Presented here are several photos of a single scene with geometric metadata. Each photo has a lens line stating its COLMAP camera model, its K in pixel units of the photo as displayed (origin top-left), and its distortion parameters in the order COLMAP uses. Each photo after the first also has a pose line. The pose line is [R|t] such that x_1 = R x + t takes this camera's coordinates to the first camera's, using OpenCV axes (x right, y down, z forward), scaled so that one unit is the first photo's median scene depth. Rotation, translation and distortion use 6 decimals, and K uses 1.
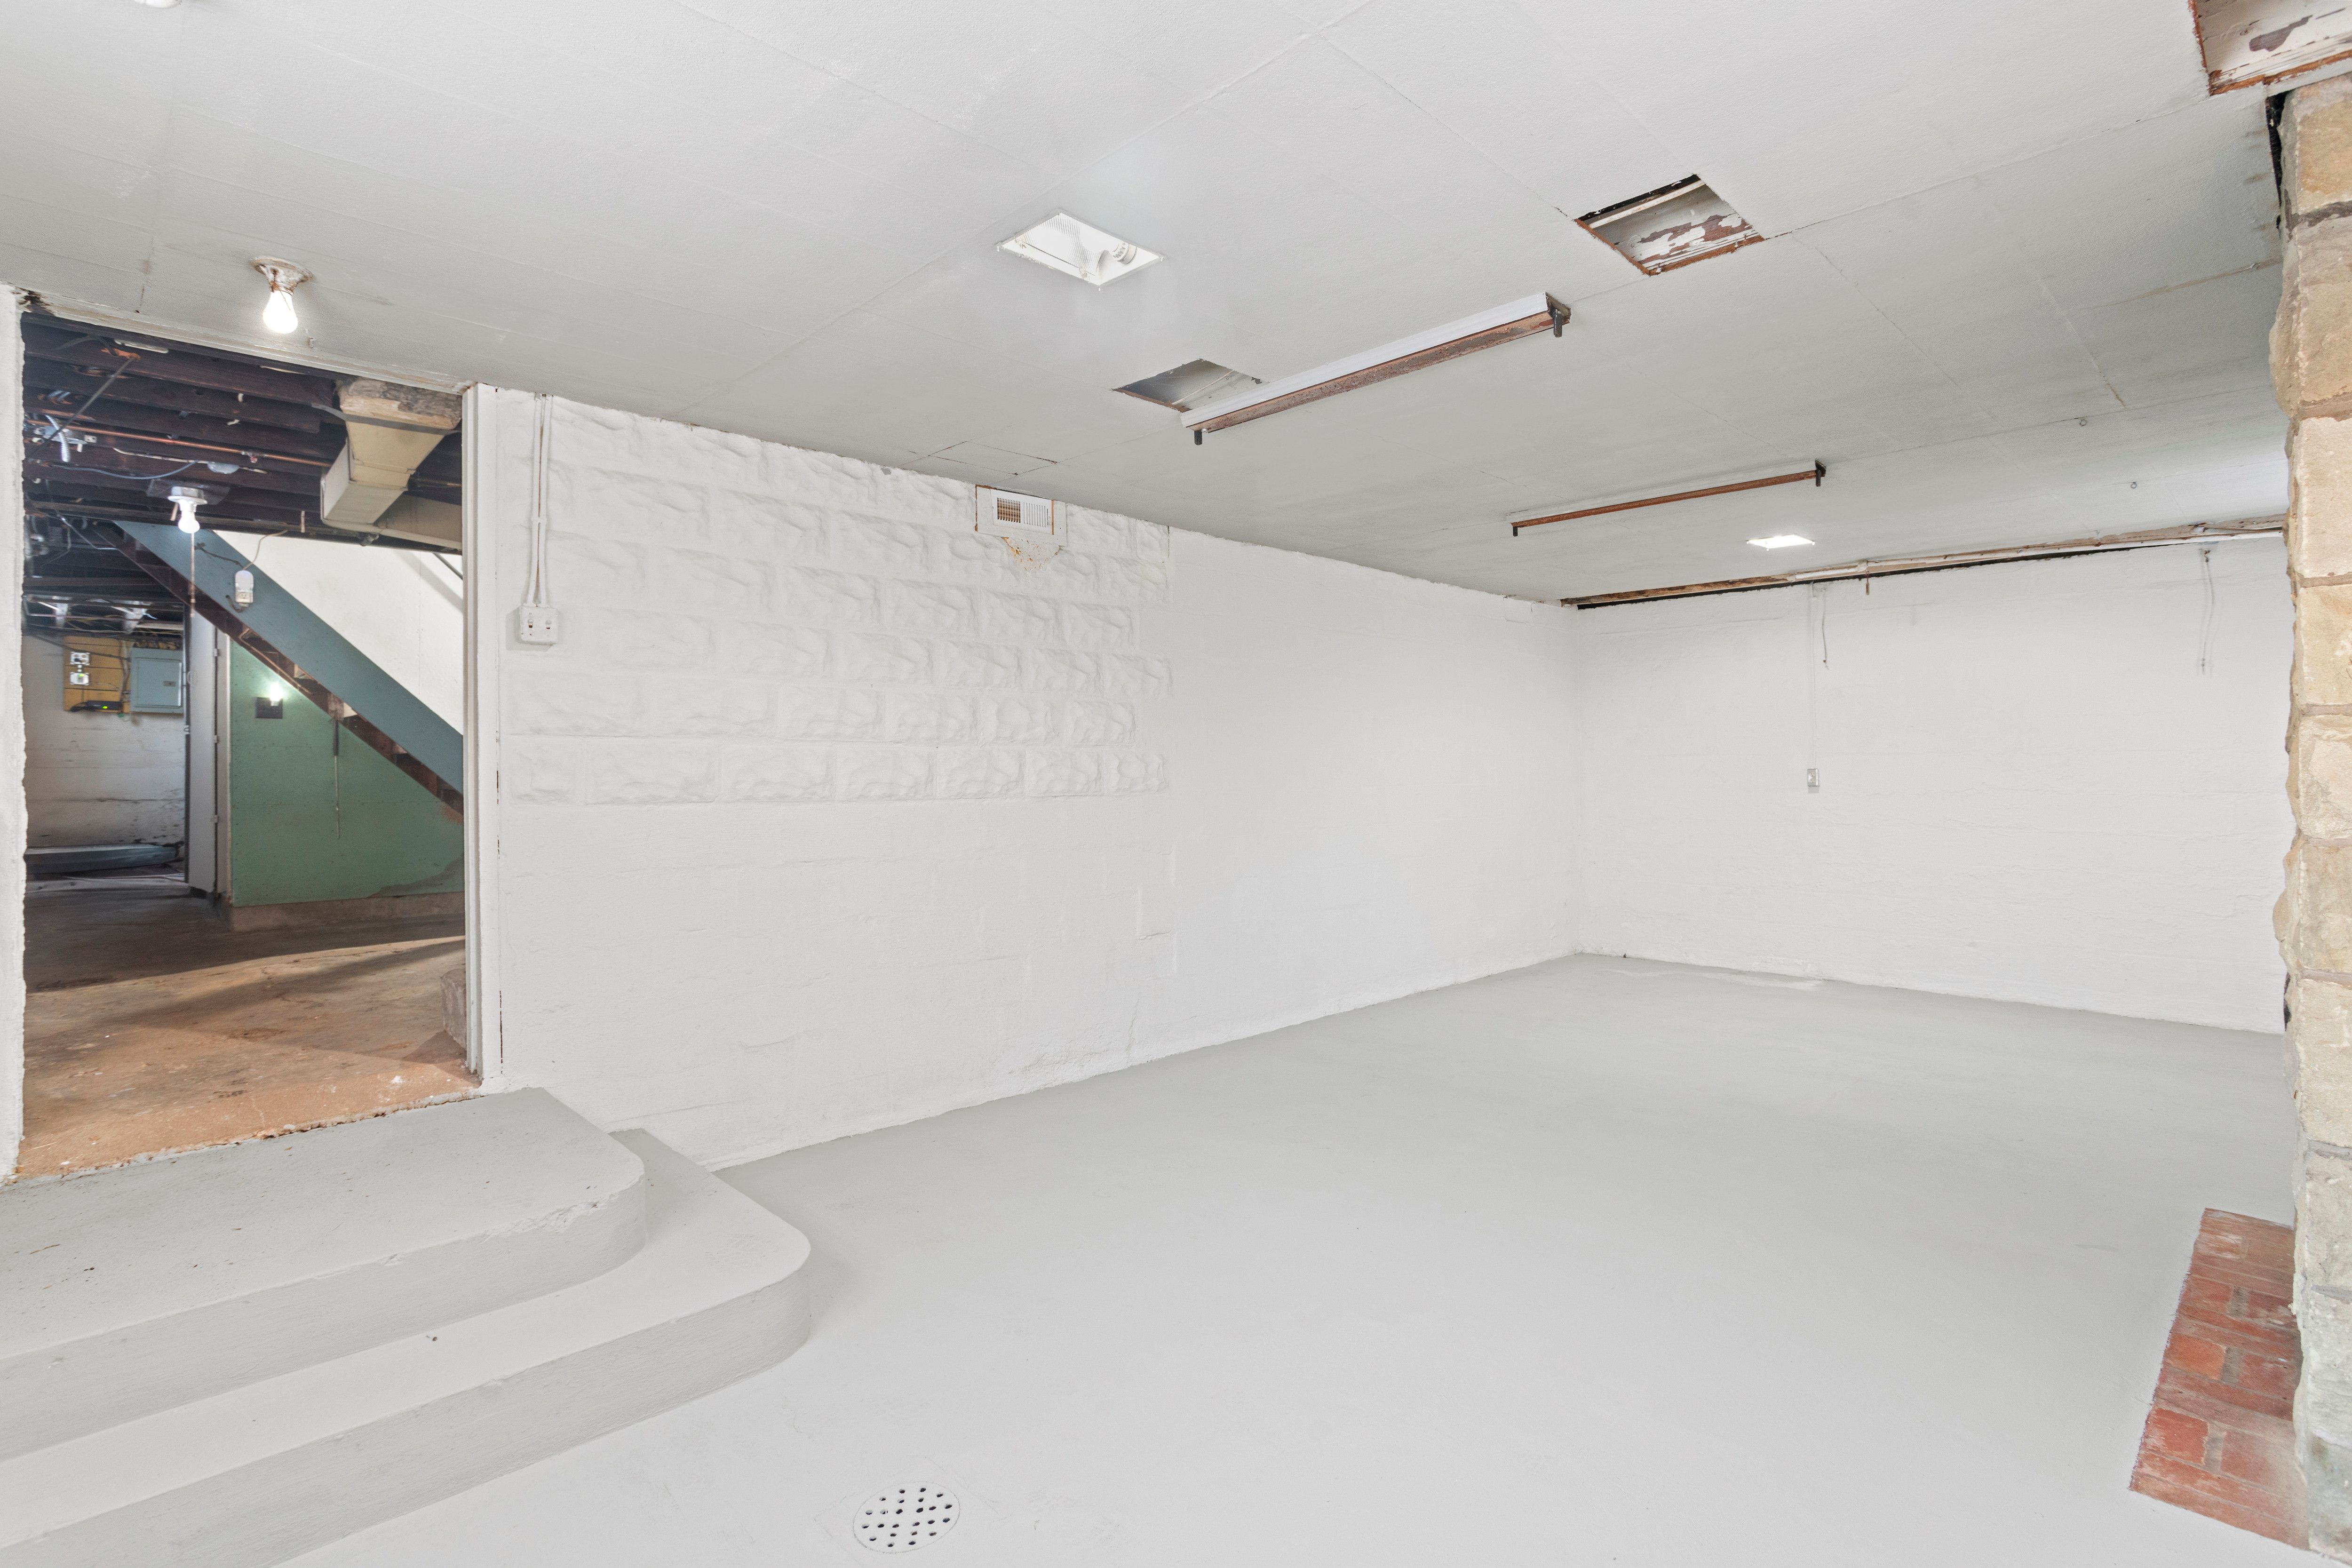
lens RADIAL K [[1113.9, 0, 1185.3], [0, 1113.9, 775.0], [0, 0, 1]] dist [-0.008439, 0.005416]
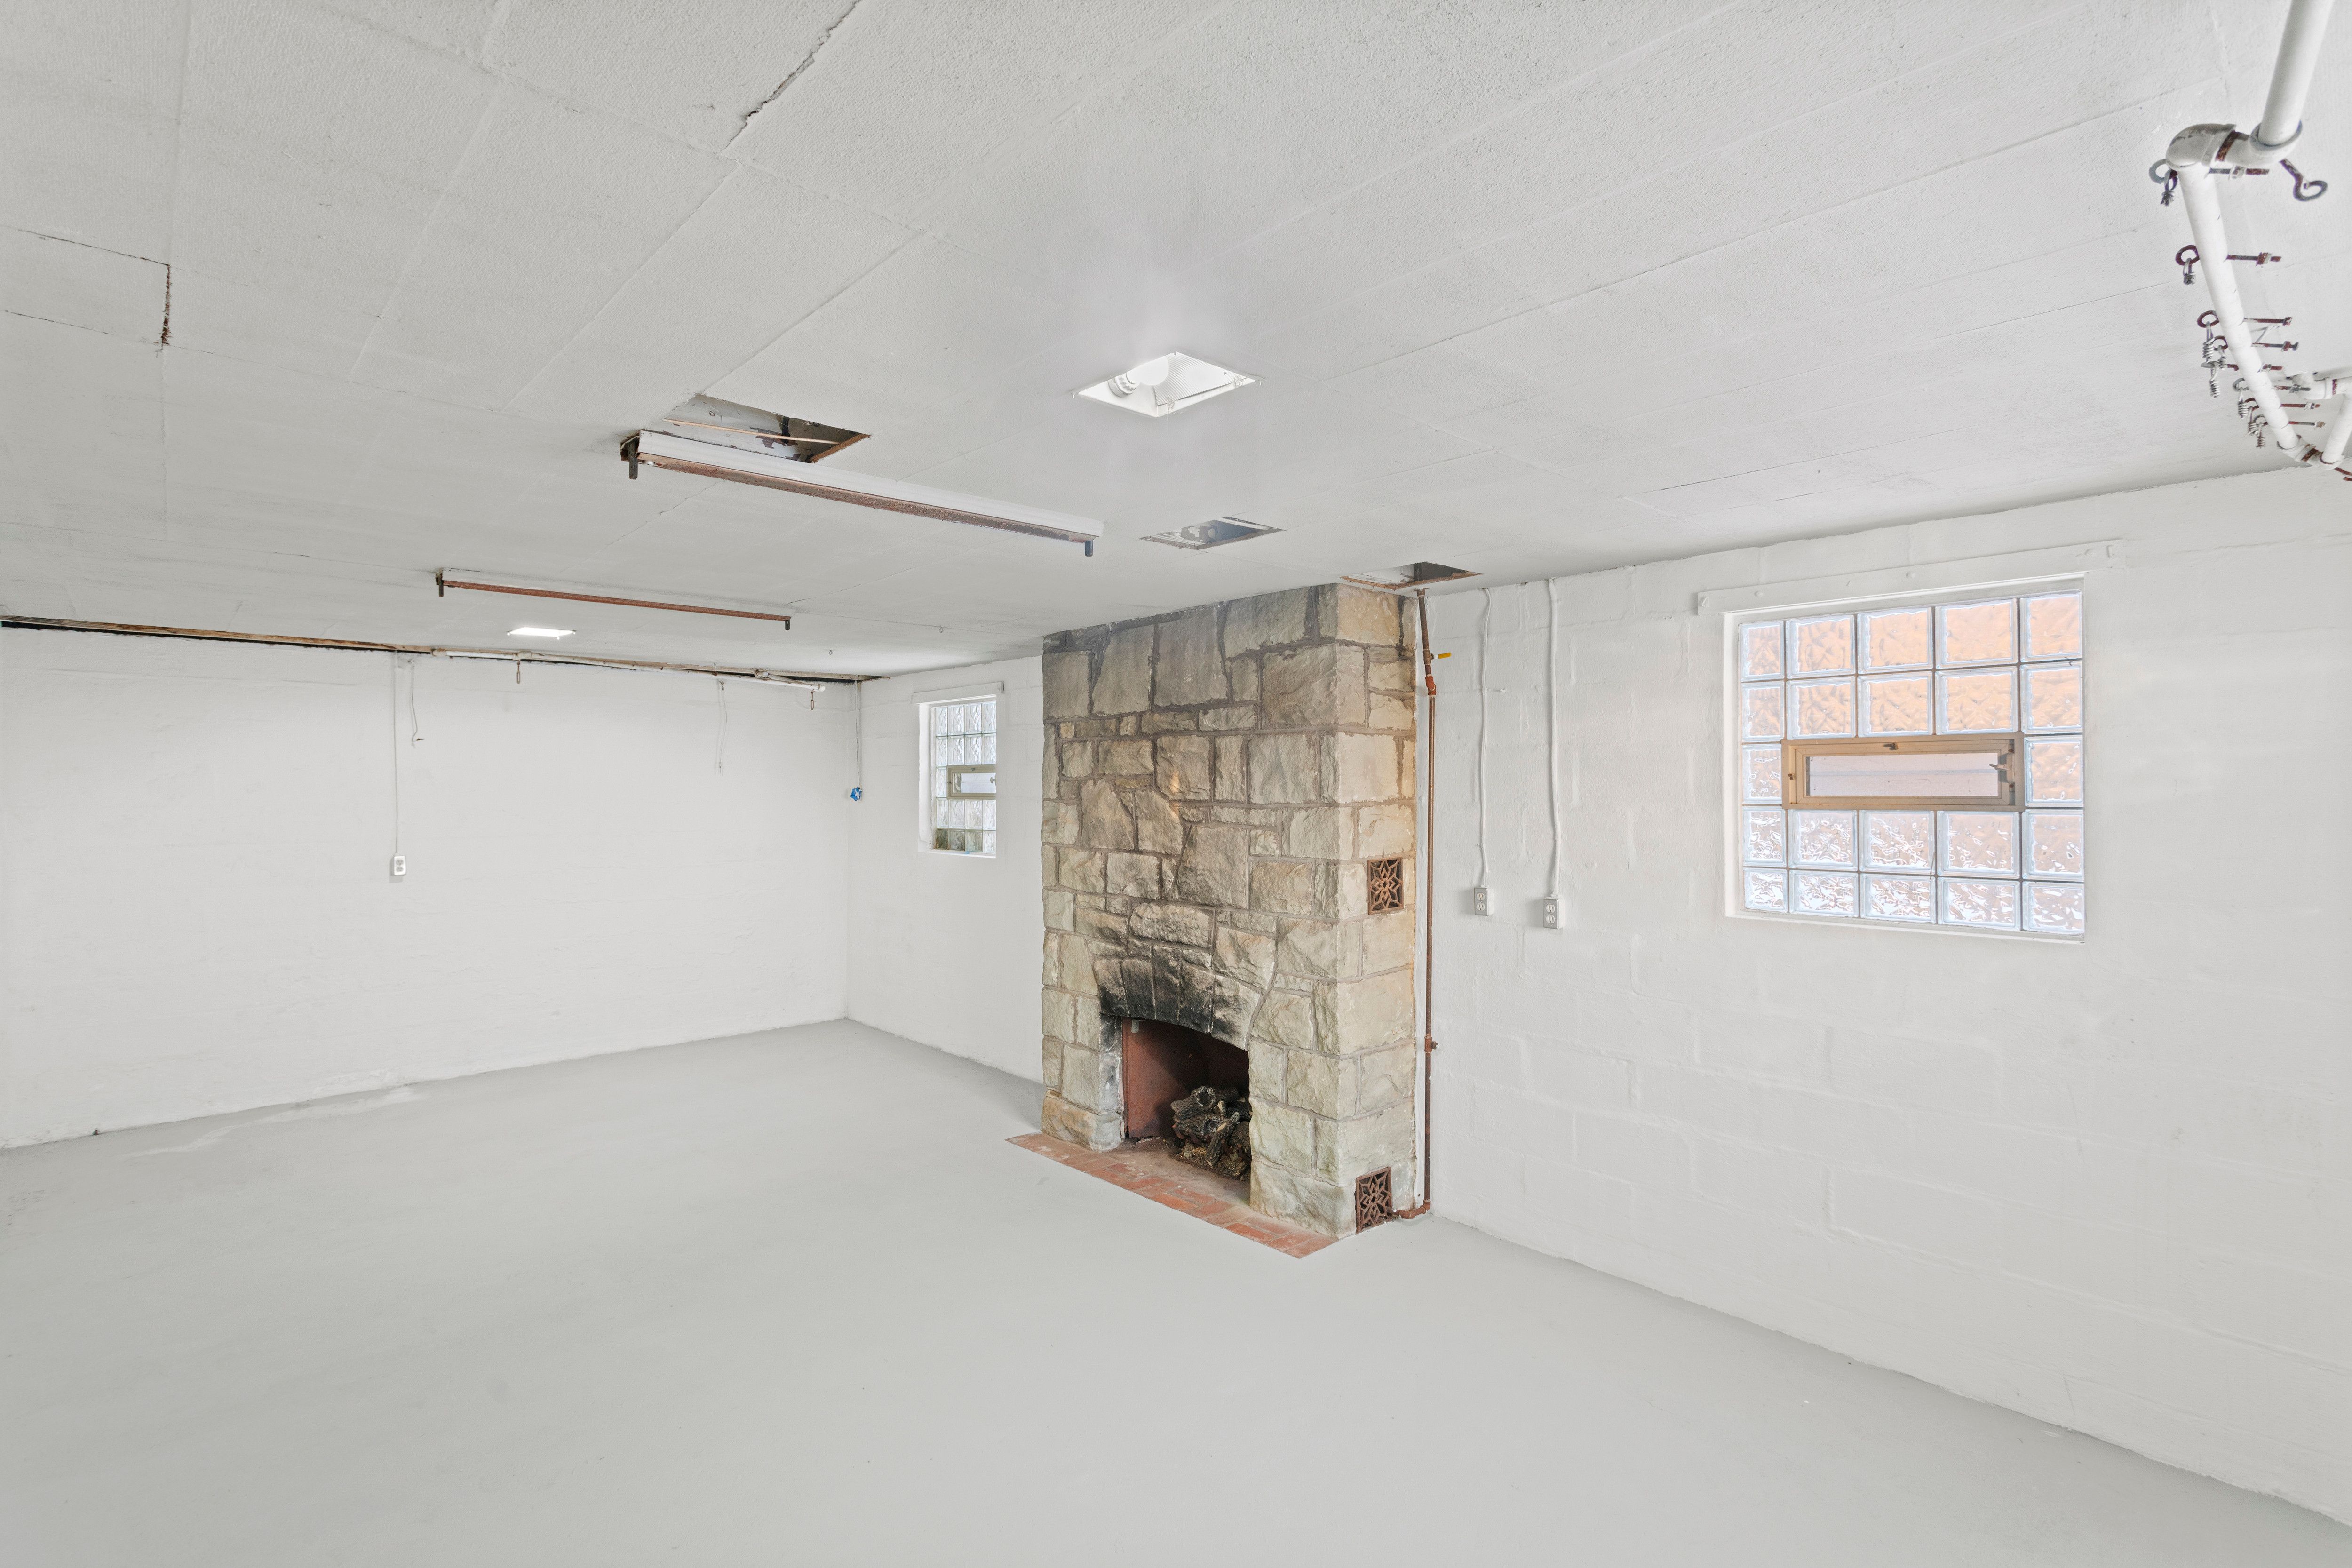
lens RADIAL K [[1118.6, 0, 1180.7], [0, 1118.6, 771.0], [0, 0, 1]] dist [-0.005728, -0.000202]
pose [[0.031621, 0.014346, 0.999397, -0.738279], [0.010807, 0.999834, -0.014694, -0.122699], [-0.999441, 0.011265, 0.031461, 0.740936]]
